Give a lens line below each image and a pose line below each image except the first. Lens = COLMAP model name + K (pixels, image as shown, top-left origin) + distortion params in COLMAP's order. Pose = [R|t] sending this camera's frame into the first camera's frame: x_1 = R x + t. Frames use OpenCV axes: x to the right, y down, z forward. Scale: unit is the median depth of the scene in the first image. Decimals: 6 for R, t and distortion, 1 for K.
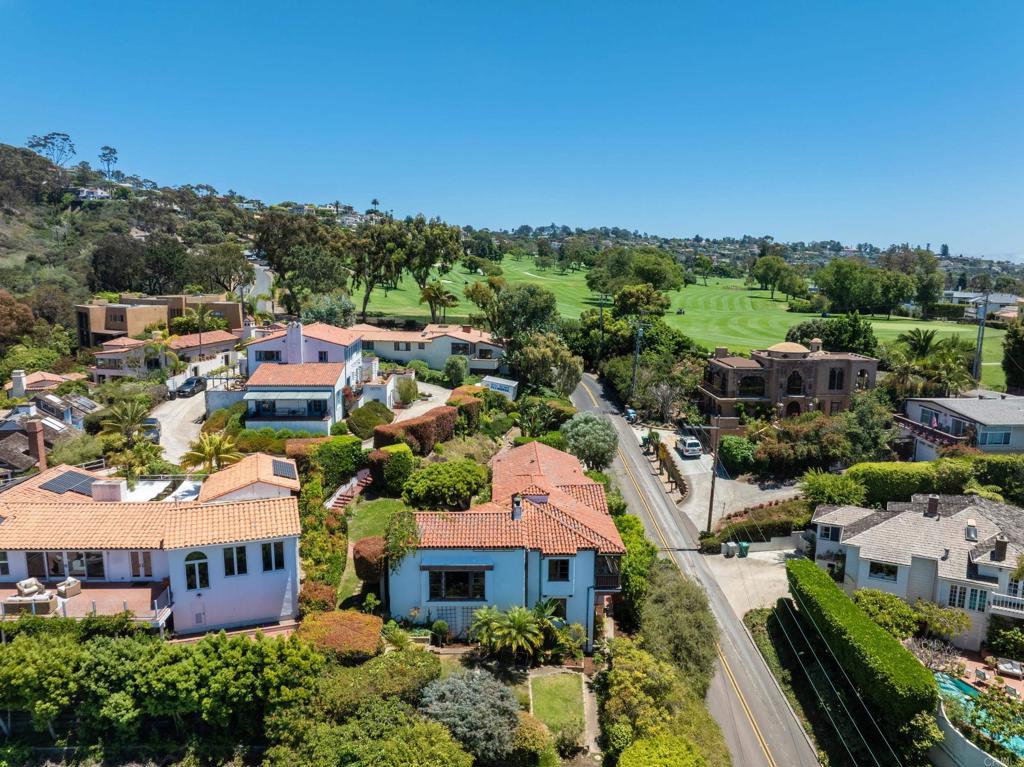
lens RADIAL K [[755.2, 0, 512.0], [0, 755.2, 383.5], [0, 0, 1]] dist [-0.060694, 0.041994]
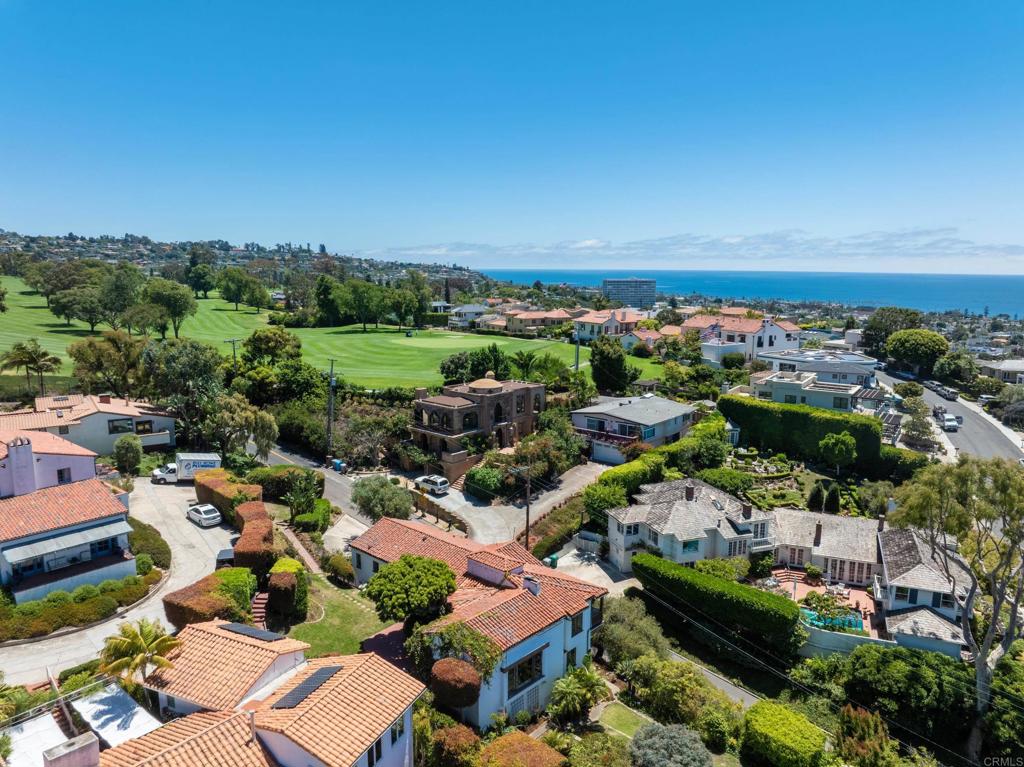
lens RADIAL K [[755.2, 0, 512.0], [0, 755.2, 383.5], [0, 0, 1]] dist [-0.060694, 0.041994]
pose [[0.669340, -0.127651, 0.731908, -0.373668], [0.116251, 0.990990, 0.066524, -0.096600], [-0.733805, 0.040558, 0.678149, 0.131513]]
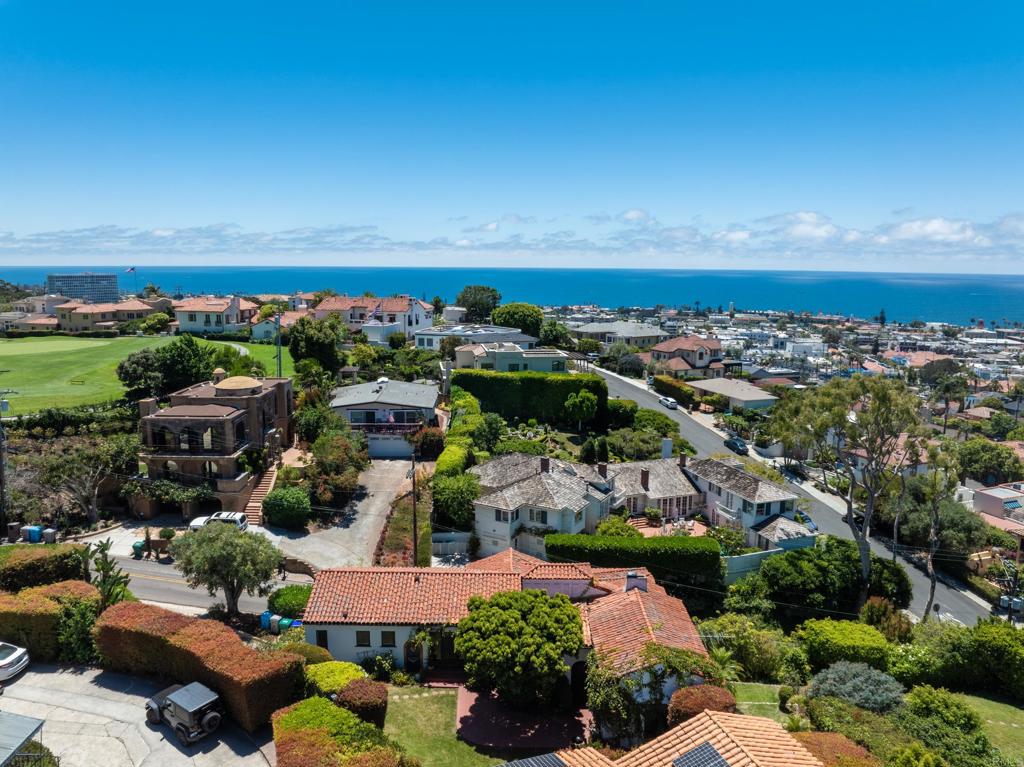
lens RADIAL K [[755.2, 0, 512.0], [0, 755.2, 383.5], [0, 0, 1]] dist [-0.060694, 0.041994]
pose [[-0.028191, -0.168712, 0.985262, -0.415577], [0.142828, 0.974861, 0.171017, -0.121567], [-0.989346, 0.145544, -0.003386, 0.546384]]
